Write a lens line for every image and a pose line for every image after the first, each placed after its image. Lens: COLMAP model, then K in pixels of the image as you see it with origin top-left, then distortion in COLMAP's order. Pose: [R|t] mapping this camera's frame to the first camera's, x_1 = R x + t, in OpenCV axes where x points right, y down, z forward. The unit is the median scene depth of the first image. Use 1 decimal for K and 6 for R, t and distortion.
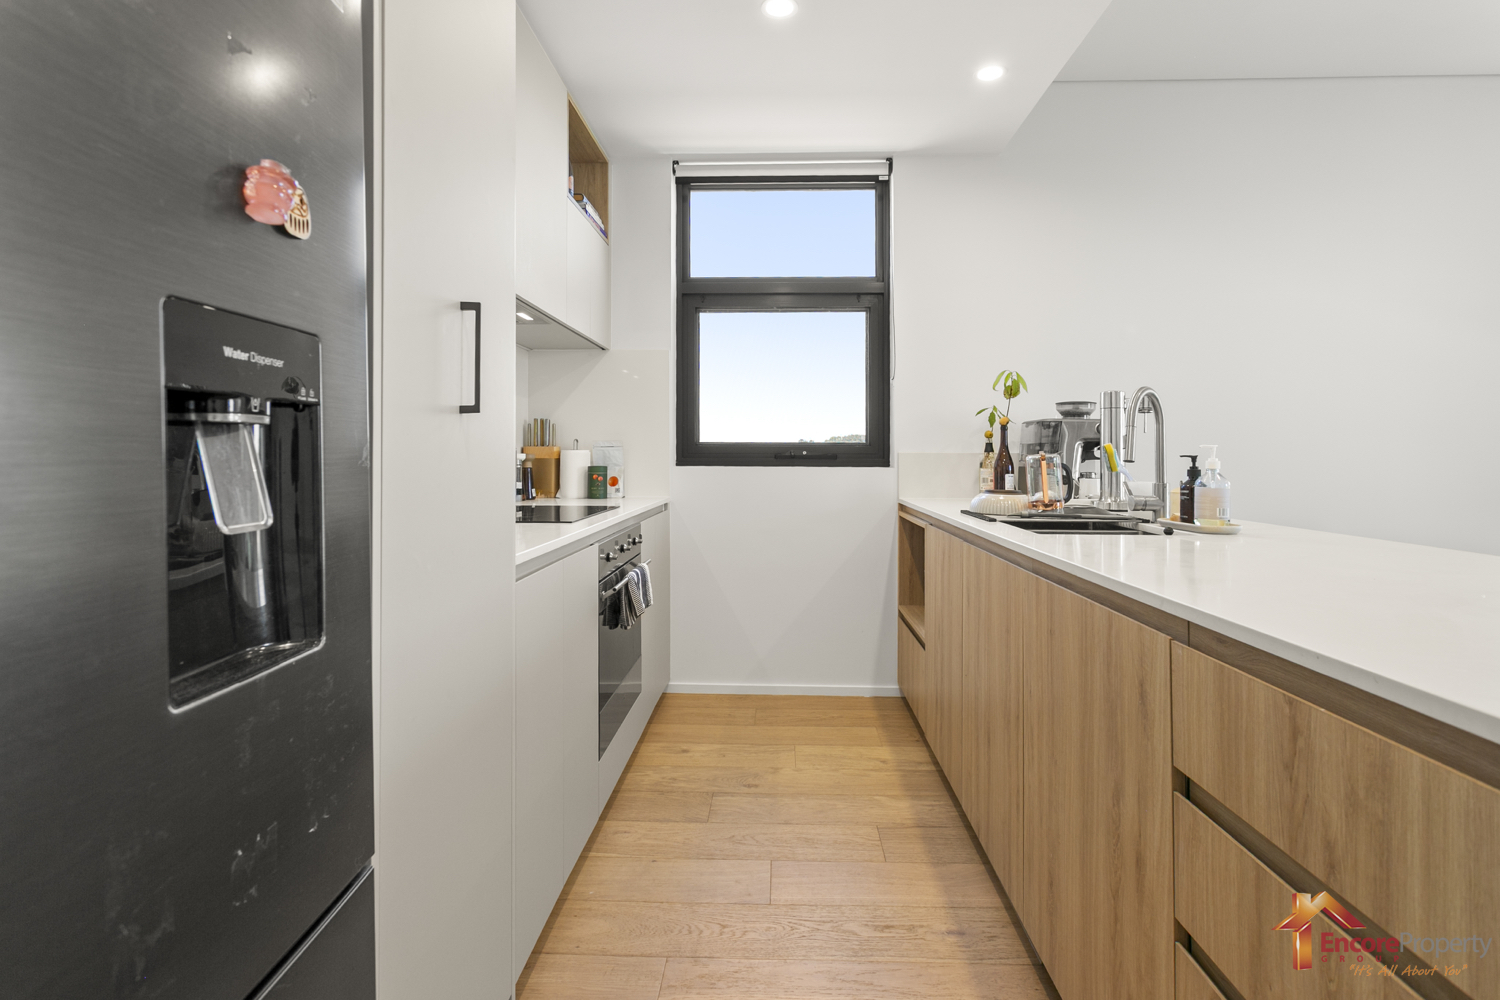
lens RADIAL K [[741.0, 0, 753.7], [0, 741.0, 456.0], [0, 0, 1]] dist [0.000090, 0.000083]
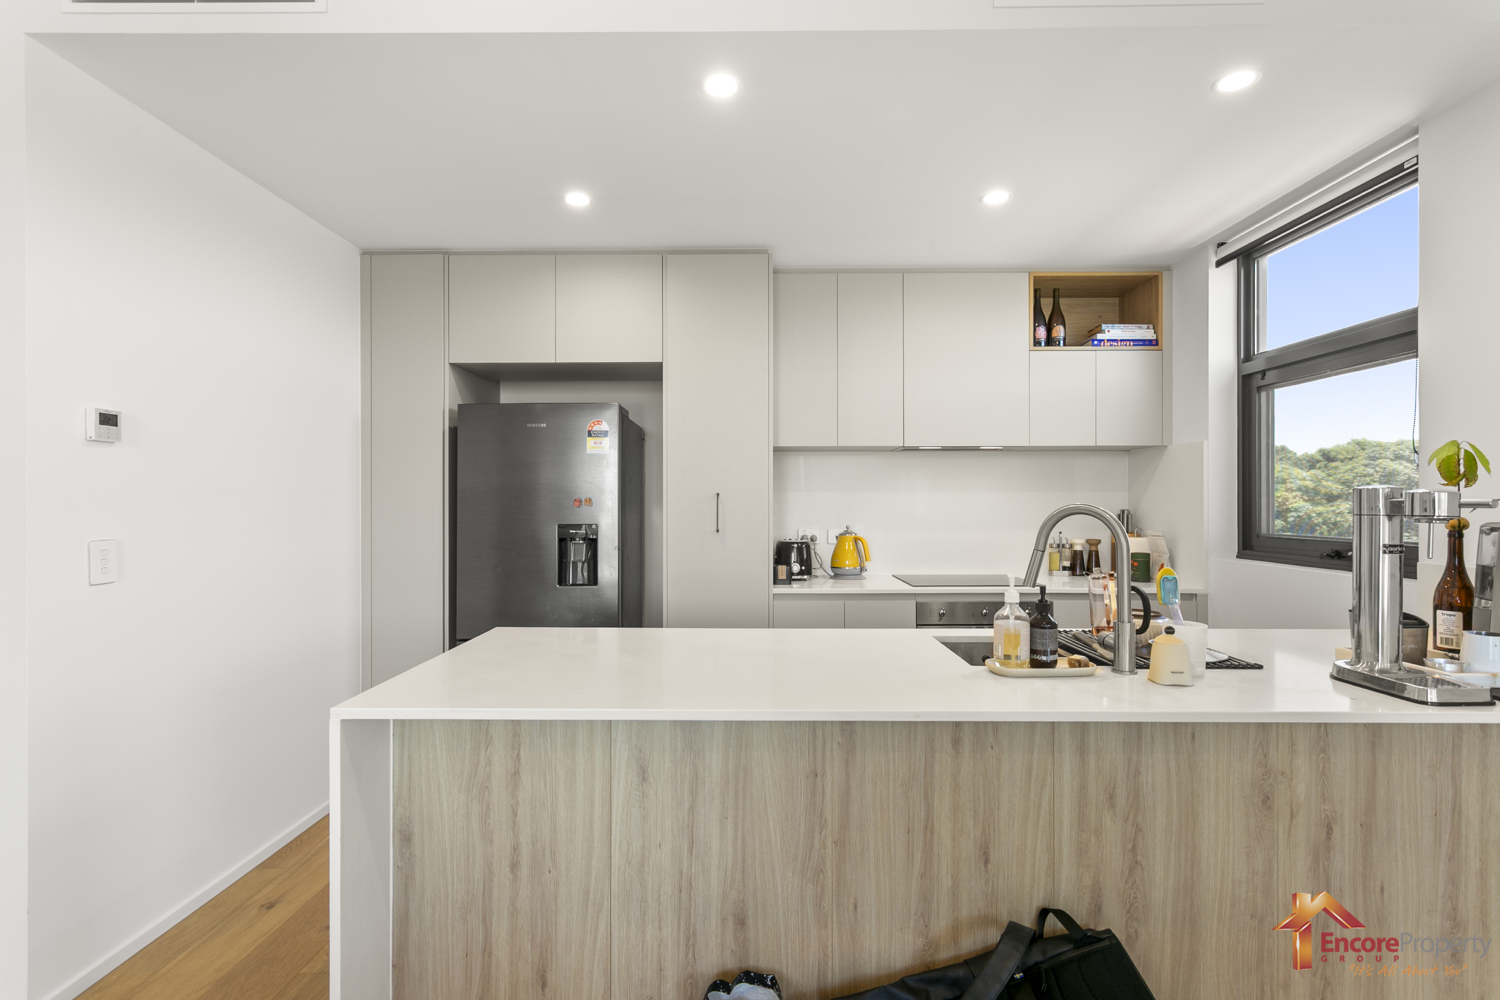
lens RADIAL K [[724.6, 0, 750.0], [0, 724.6, 500.0], [0, 0, 1]] dist [-0.000138, 0.000290]
pose [[0.027937, -0.006380, -0.999589, 0.859374], [-0.000263, 0.999980, -0.006390, -0.058339], [0.999610, 0.000441, 0.027935, 0.373383]]
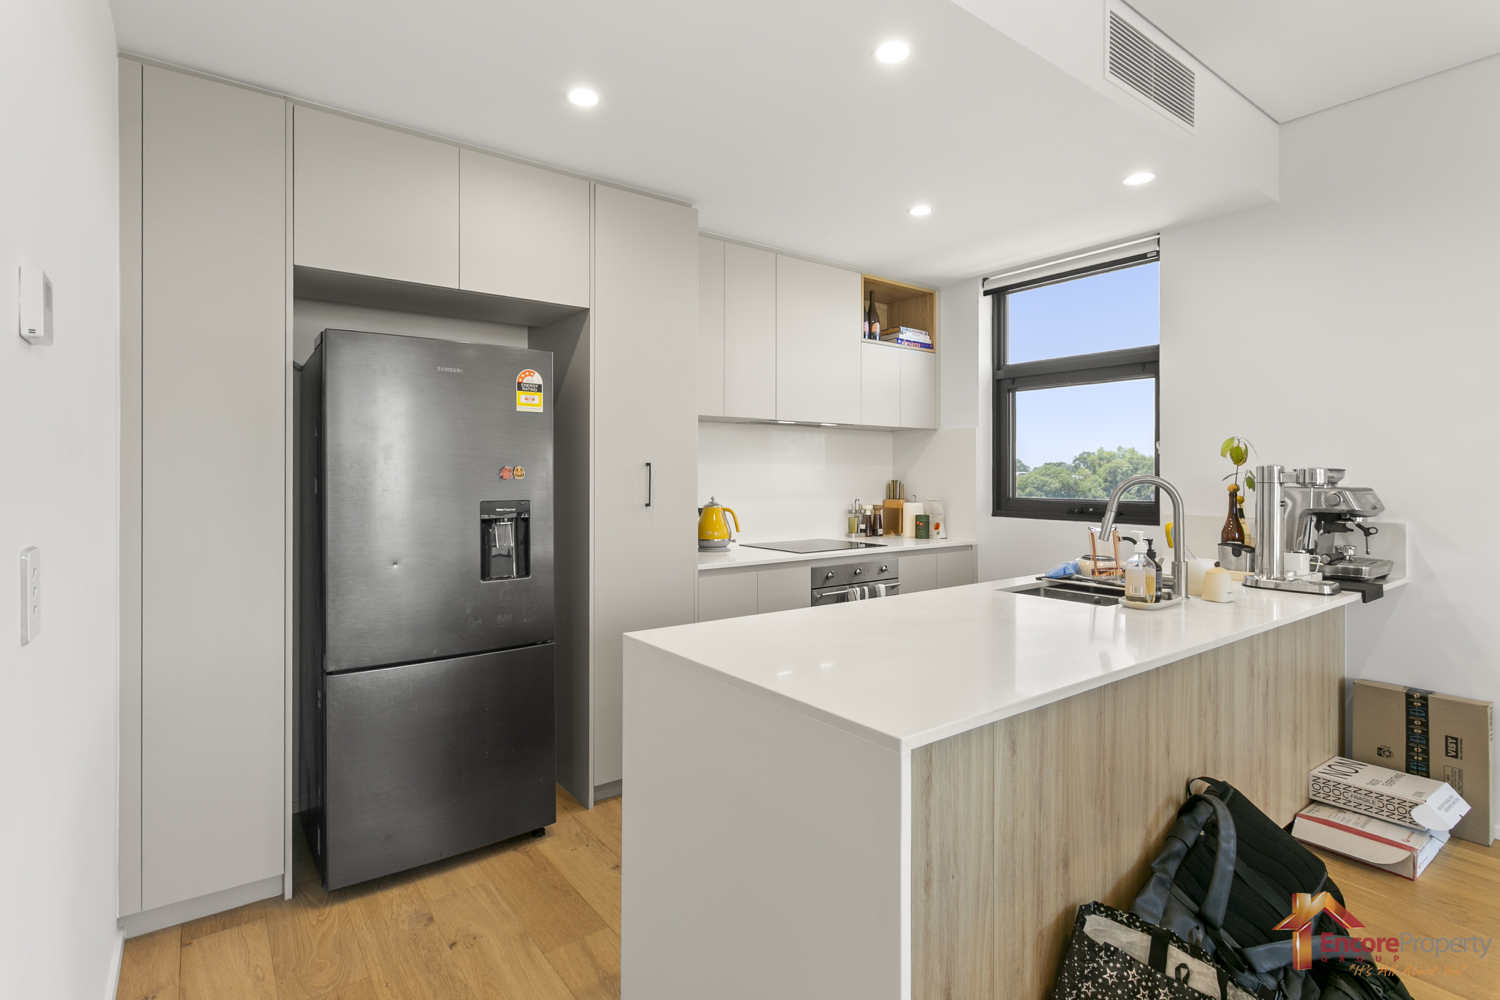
lens RADIAL K [[735.2, 0, 752.2], [0, 735.2, 470.6], [0, 0, 1]] dist [0.000673, 0.000133]
pose [[0.634334, -0.005319, -0.773041, 0.644454], [-0.000976, 0.999970, -0.007681, -0.057836], [0.773058, 0.005627, 0.634310, -0.119509]]
